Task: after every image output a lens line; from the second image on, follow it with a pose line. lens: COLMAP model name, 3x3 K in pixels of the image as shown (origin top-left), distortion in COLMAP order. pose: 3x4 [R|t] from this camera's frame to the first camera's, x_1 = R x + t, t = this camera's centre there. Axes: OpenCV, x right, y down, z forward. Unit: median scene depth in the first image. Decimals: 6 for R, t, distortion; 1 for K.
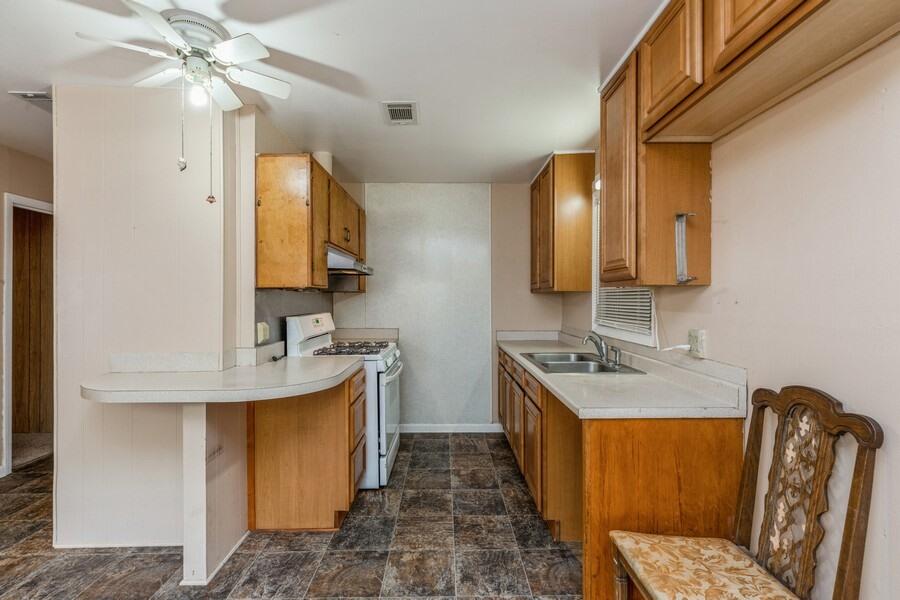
lens RADIAL K [[409.5, 0, 440.8], [0, 409.5, 301.7], [0, 0, 1]] dist [0.016963, -0.001030]
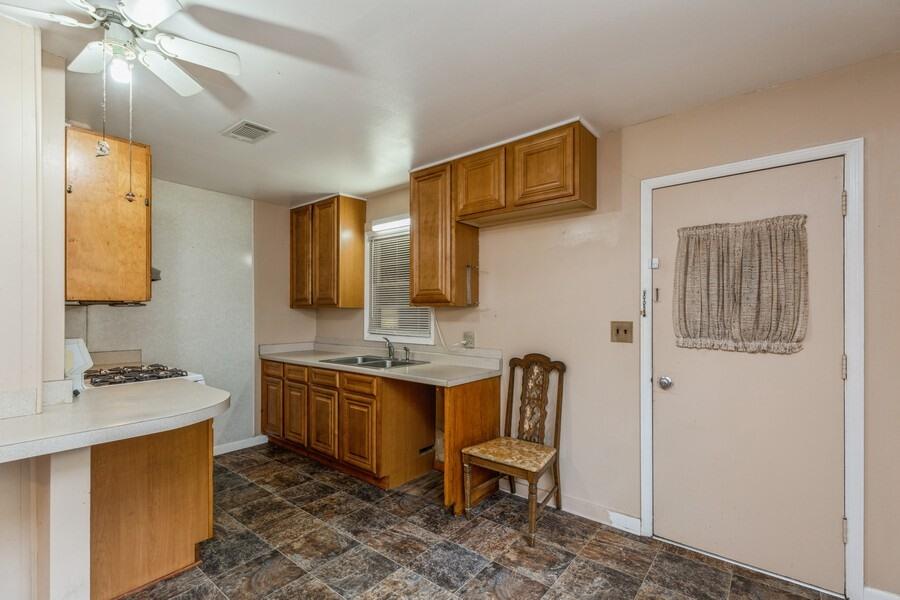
lens RADIAL K [[409.5, 0, 447.4], [0, 409.5, 314.5], [0, 0, 1]] dist [0.016963, -0.001030]
pose [[0.643348, -0.003343, 0.765566, -0.659112], [0.005176, 0.999987, 0.000016, -0.004318], [-0.765556, 0.003952, 0.643357, -0.036781]]
